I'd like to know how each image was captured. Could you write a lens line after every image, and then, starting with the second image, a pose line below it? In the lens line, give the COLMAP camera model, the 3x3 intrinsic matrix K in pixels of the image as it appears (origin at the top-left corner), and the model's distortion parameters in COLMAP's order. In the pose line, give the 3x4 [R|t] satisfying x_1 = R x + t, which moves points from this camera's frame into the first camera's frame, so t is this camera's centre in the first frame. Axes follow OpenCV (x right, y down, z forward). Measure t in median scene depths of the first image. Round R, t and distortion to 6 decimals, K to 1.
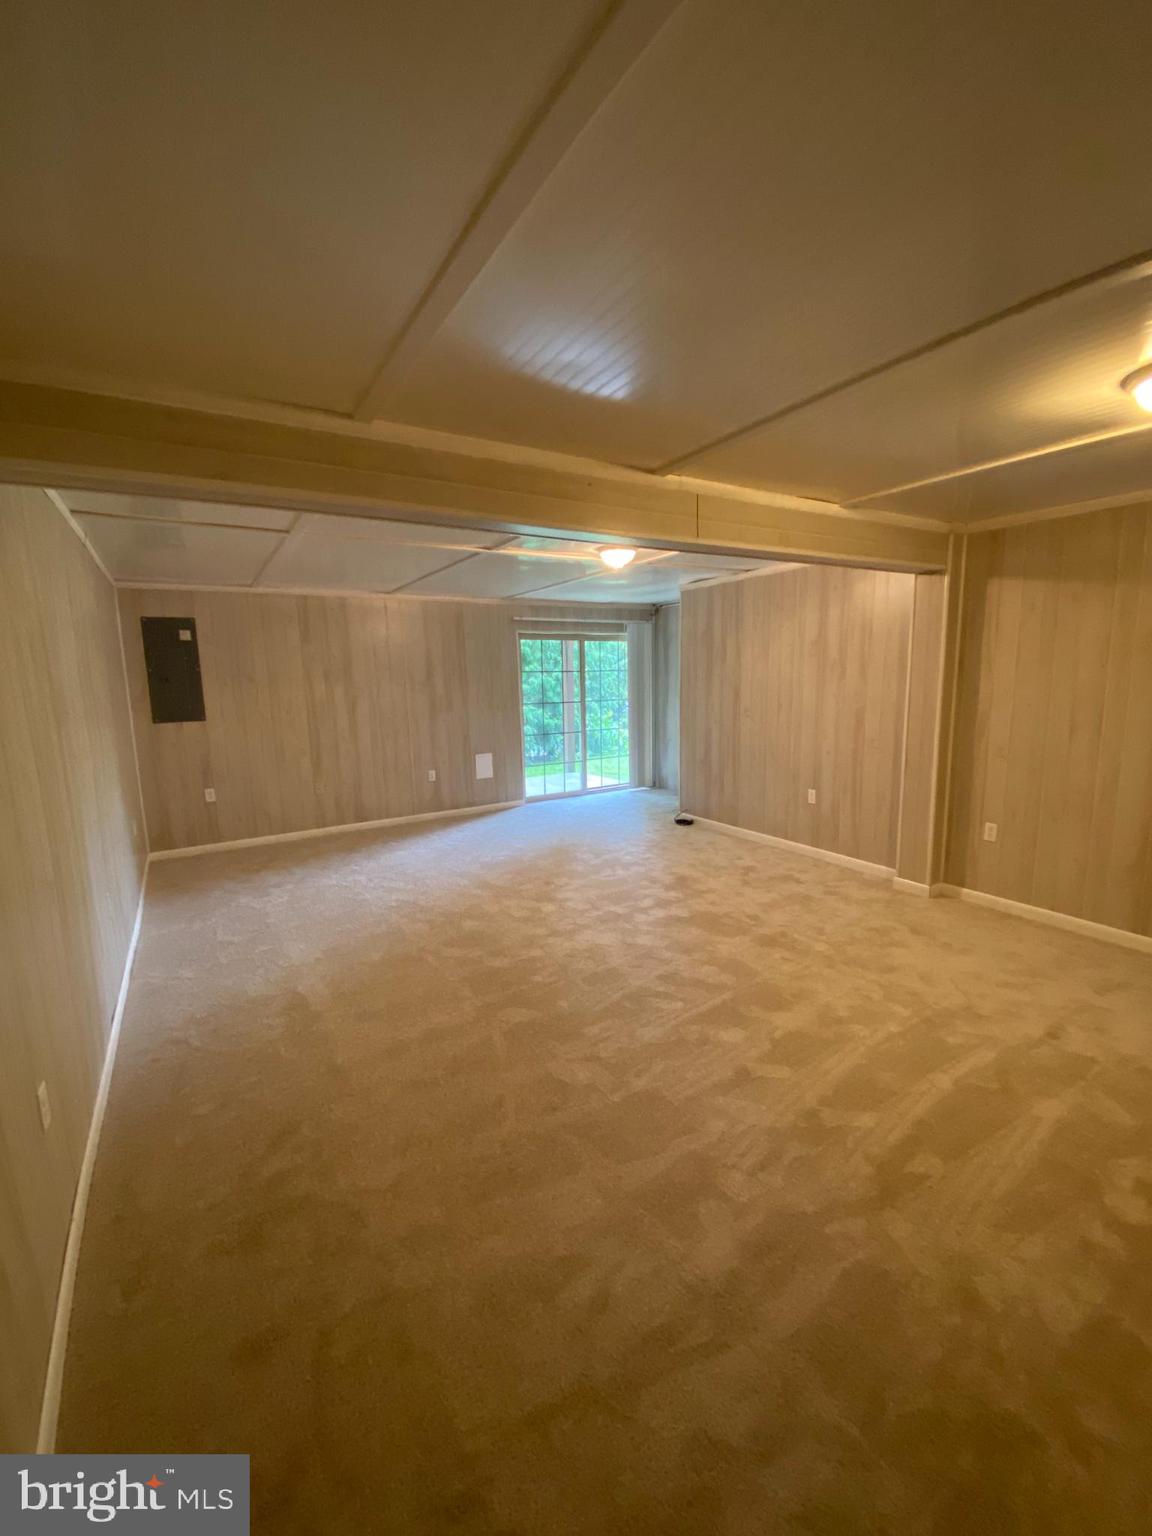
lens RADIAL K [[623.1, 0, 576.0], [0, 623.1, 768.0], [0, 0, 1]] dist [0.000817, 0.000048]
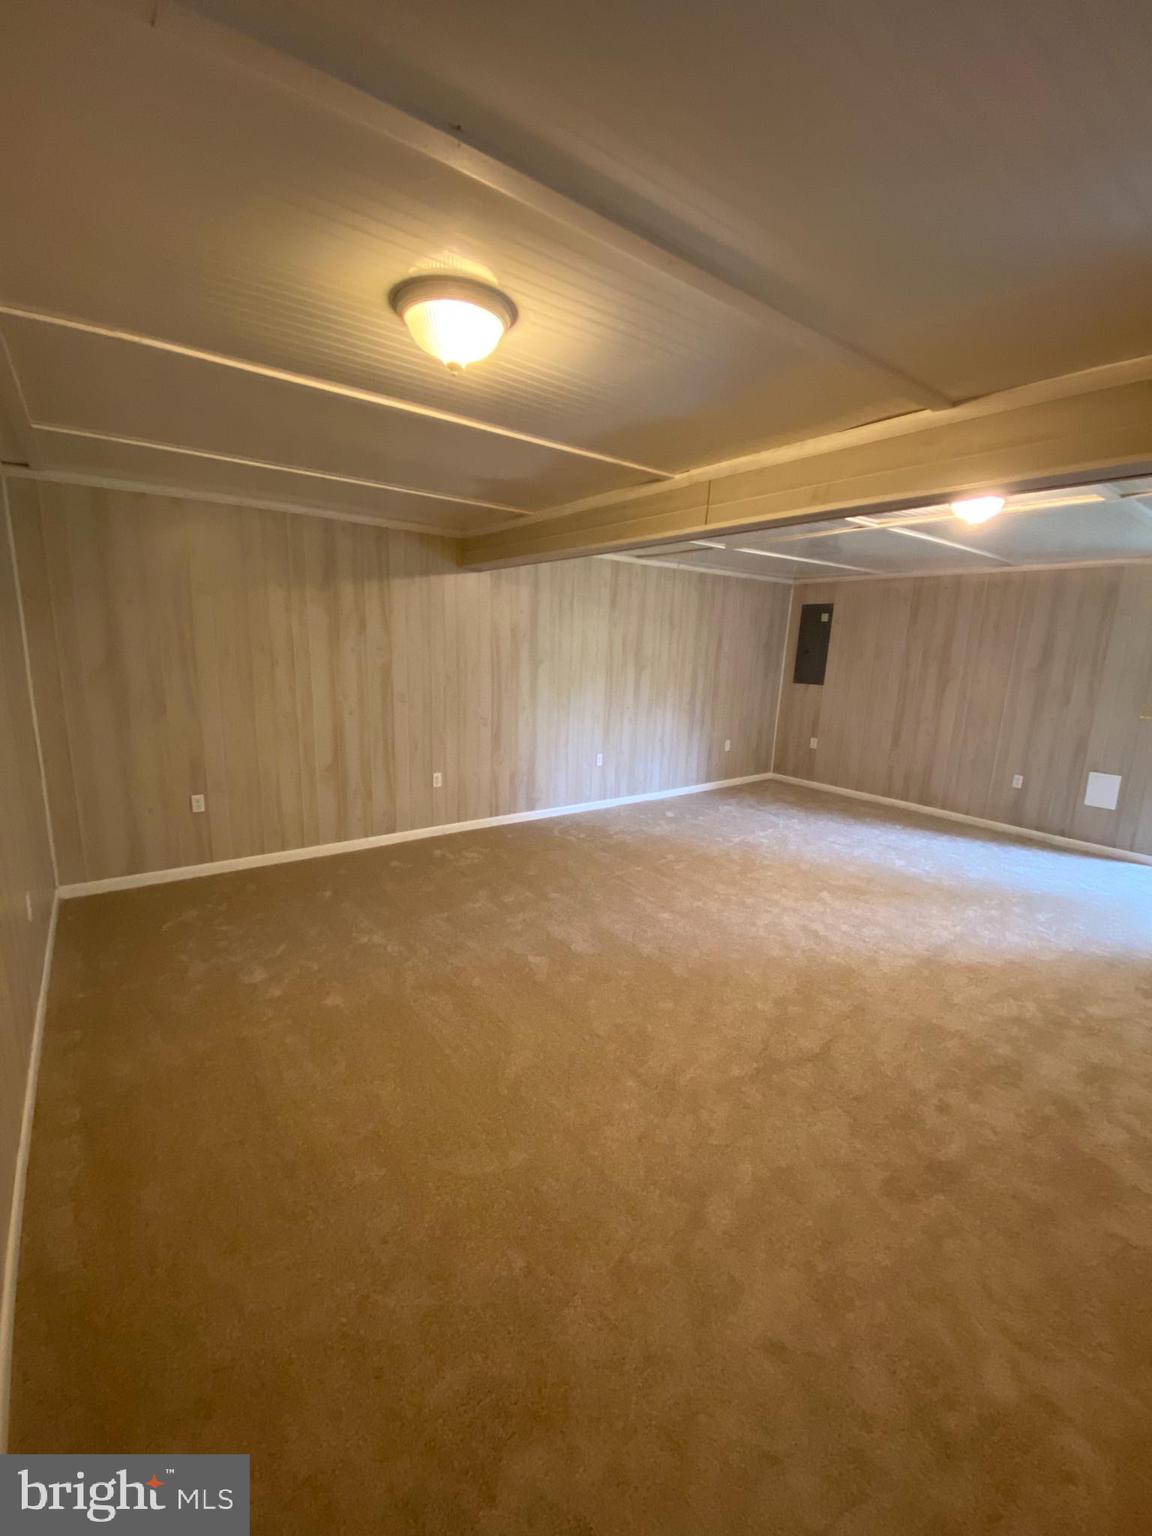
lens RADIAL K [[623.1, 0, 576.0], [0, 623.1, 768.0], [0, 0, 1]] dist [0.000817, 0.000048]
pose [[0.084840, 0.225285, -0.970592, 0.656491], [-0.186677, 0.960449, 0.206613, -0.084375], [0.978751, 0.163658, 0.123540, 0.387072]]
